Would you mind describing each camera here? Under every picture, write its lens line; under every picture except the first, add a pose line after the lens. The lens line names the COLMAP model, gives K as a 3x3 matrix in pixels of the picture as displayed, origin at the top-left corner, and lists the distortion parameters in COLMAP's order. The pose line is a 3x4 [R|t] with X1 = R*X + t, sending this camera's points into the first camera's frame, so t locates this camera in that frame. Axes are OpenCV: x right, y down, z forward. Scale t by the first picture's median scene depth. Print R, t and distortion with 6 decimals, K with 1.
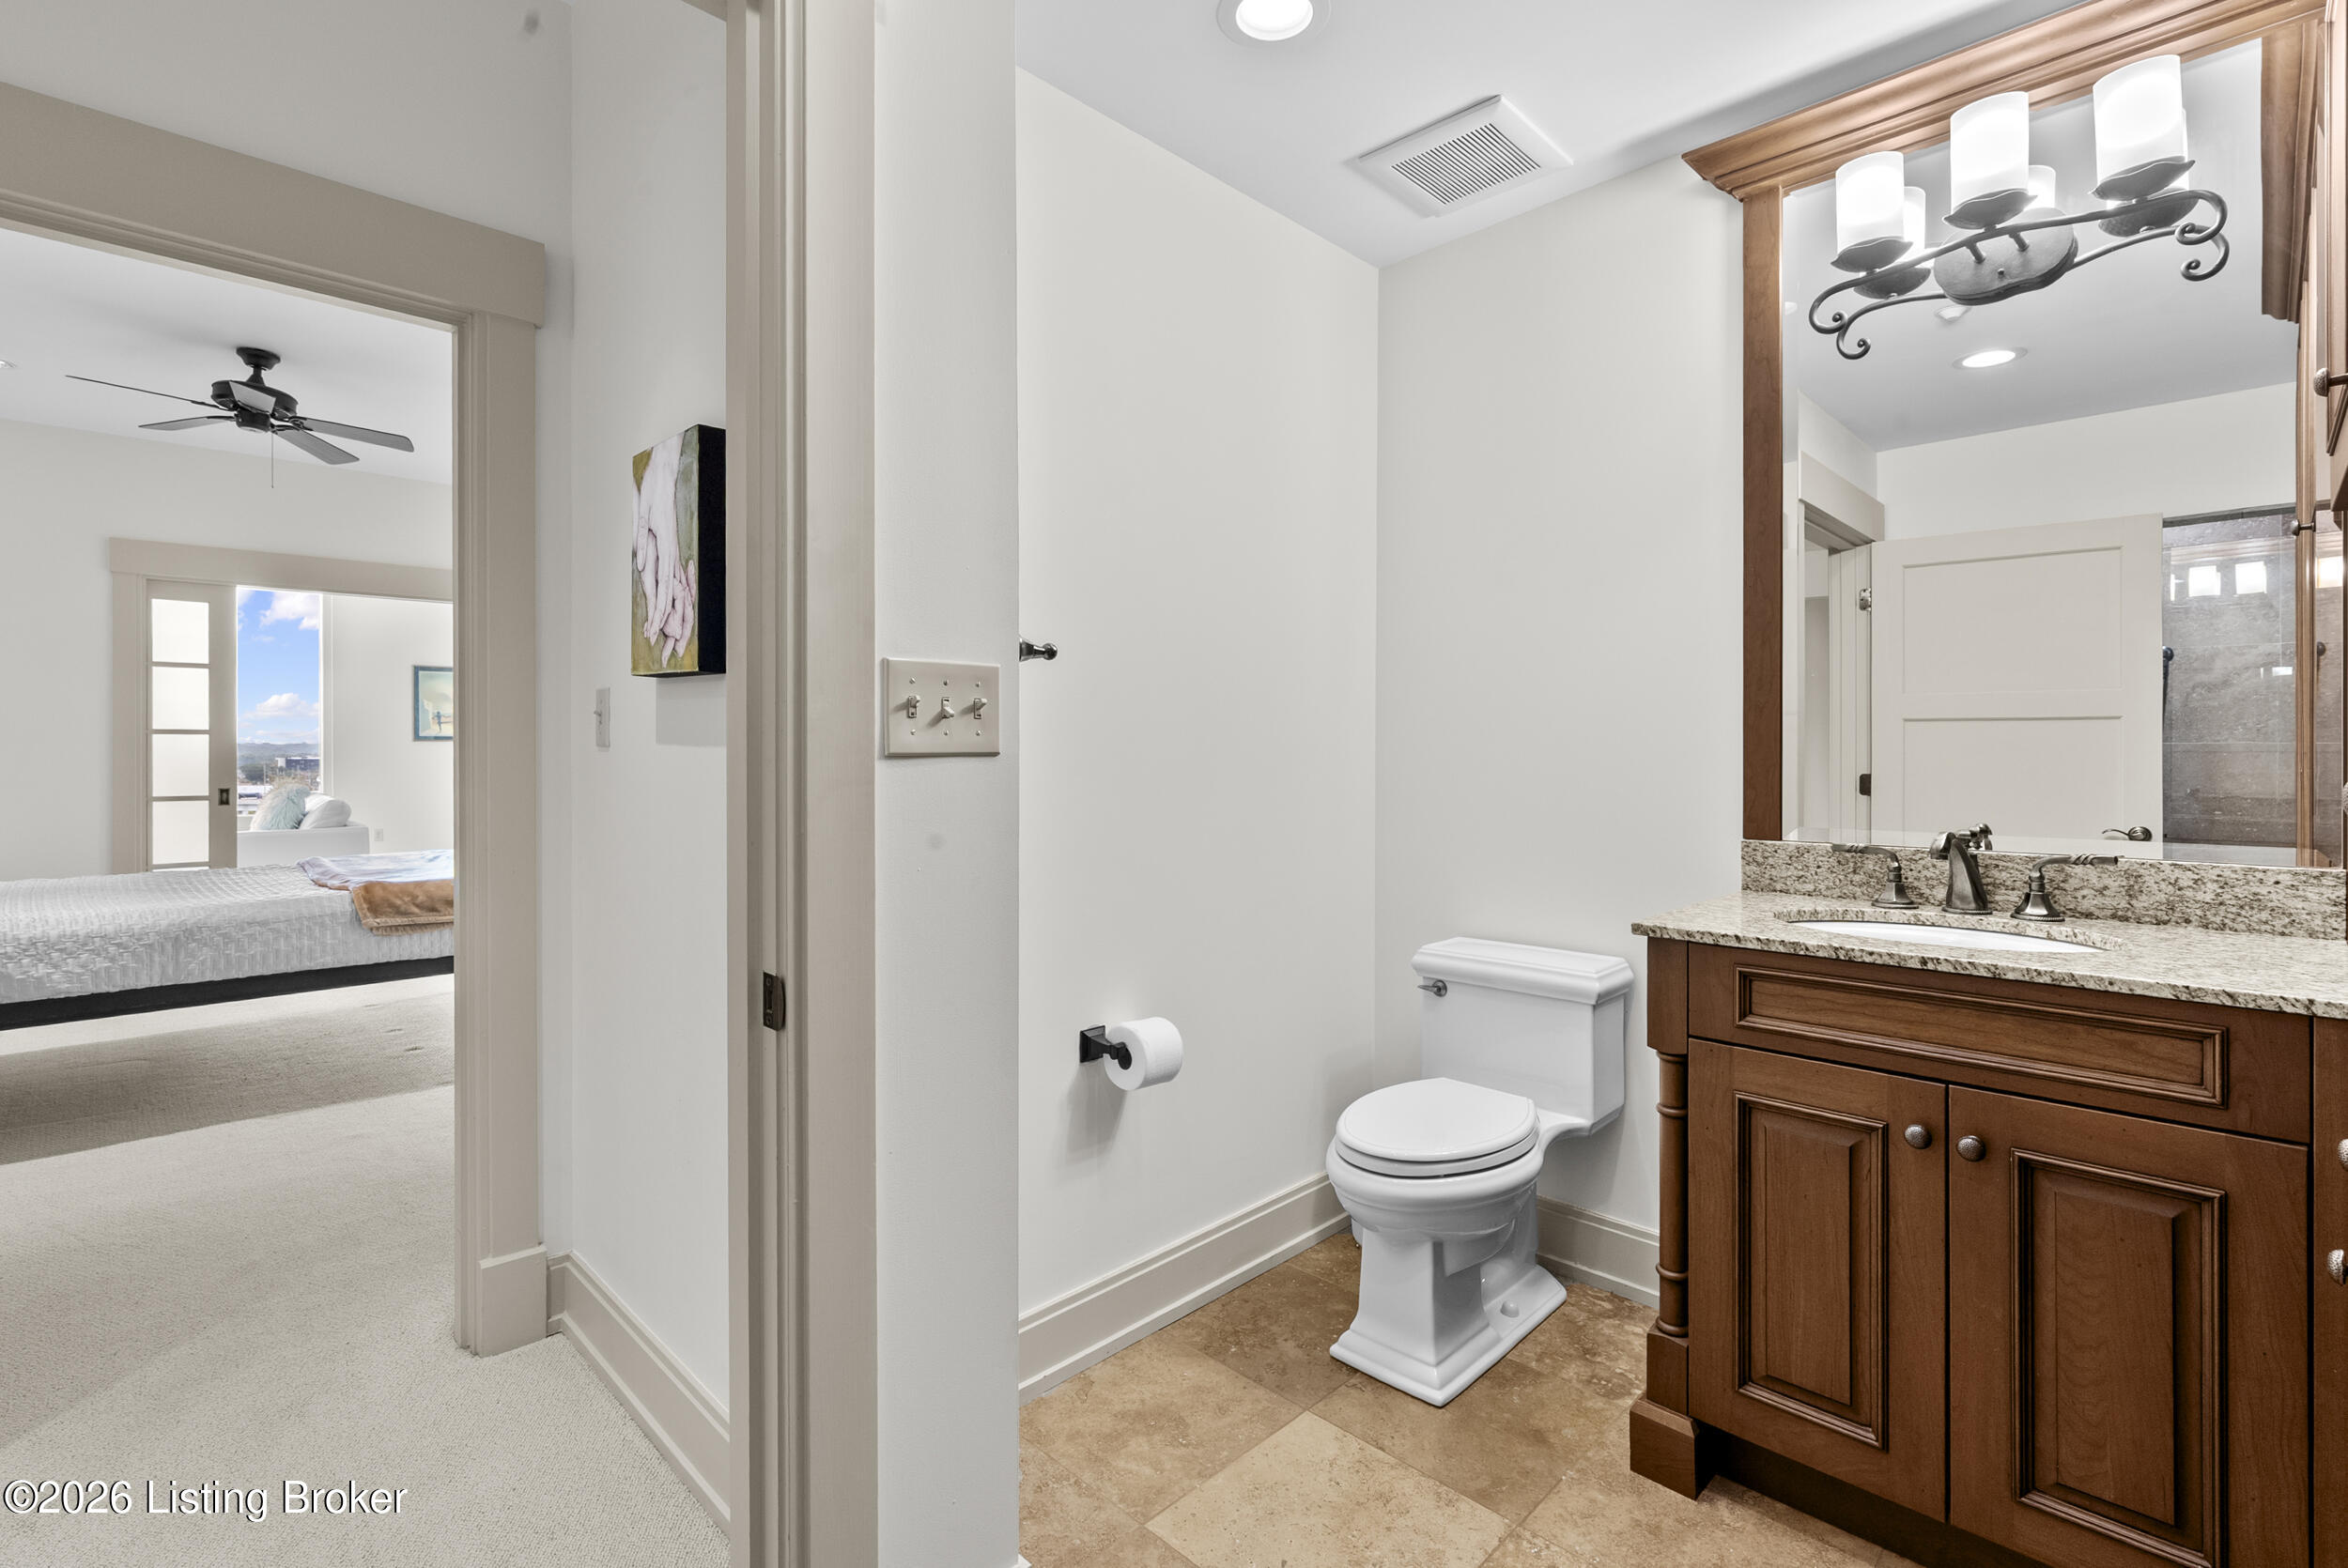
lens RADIAL K [[1068.1, 0, 1165.8], [0, 1068.1, 751.7], [0, 0, 1]] dist [-0.001729, -0.000108]
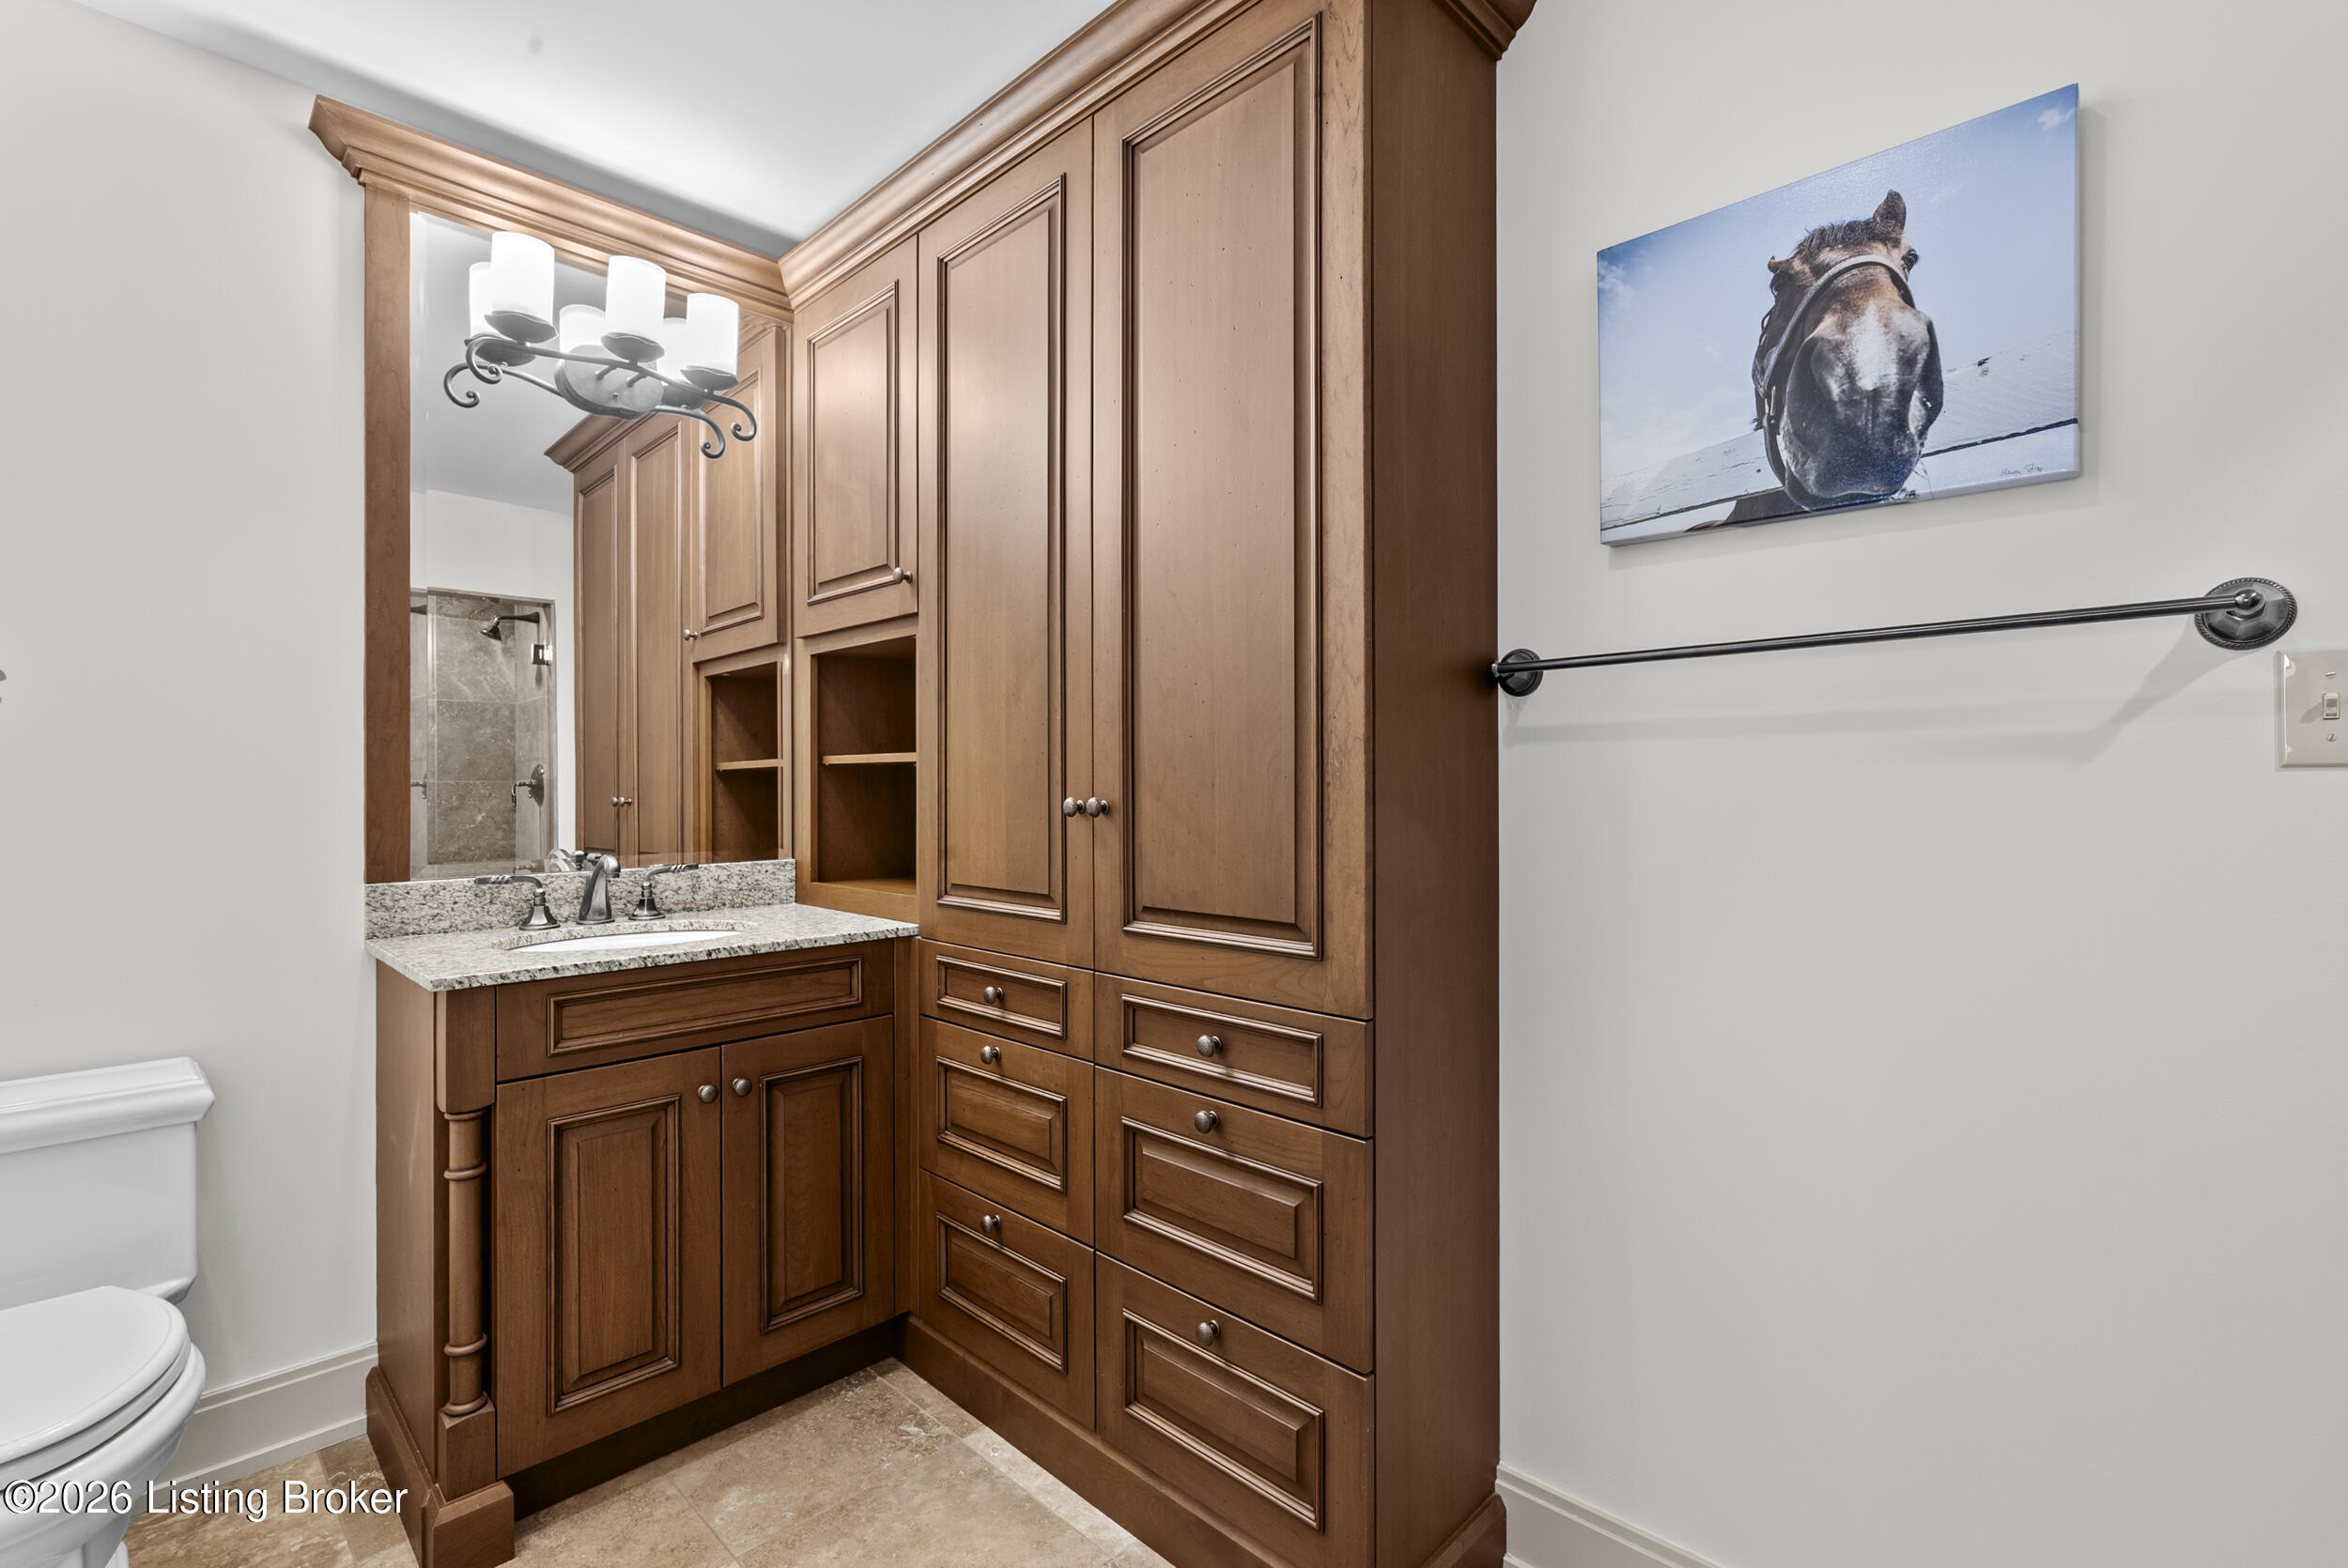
lens RADIAL K [[1060.7, 0, 1180.5], [0, 1060.7, 780.0], [0, 0, 1]] dist [-0.001174, 0.000381]
pose [[-0.018800, 0.005167, 0.999810, -0.488494], [0.003498, 0.999981, -0.005102, 0.000177], [-0.999817, 0.003401, -0.018818, 0.411918]]
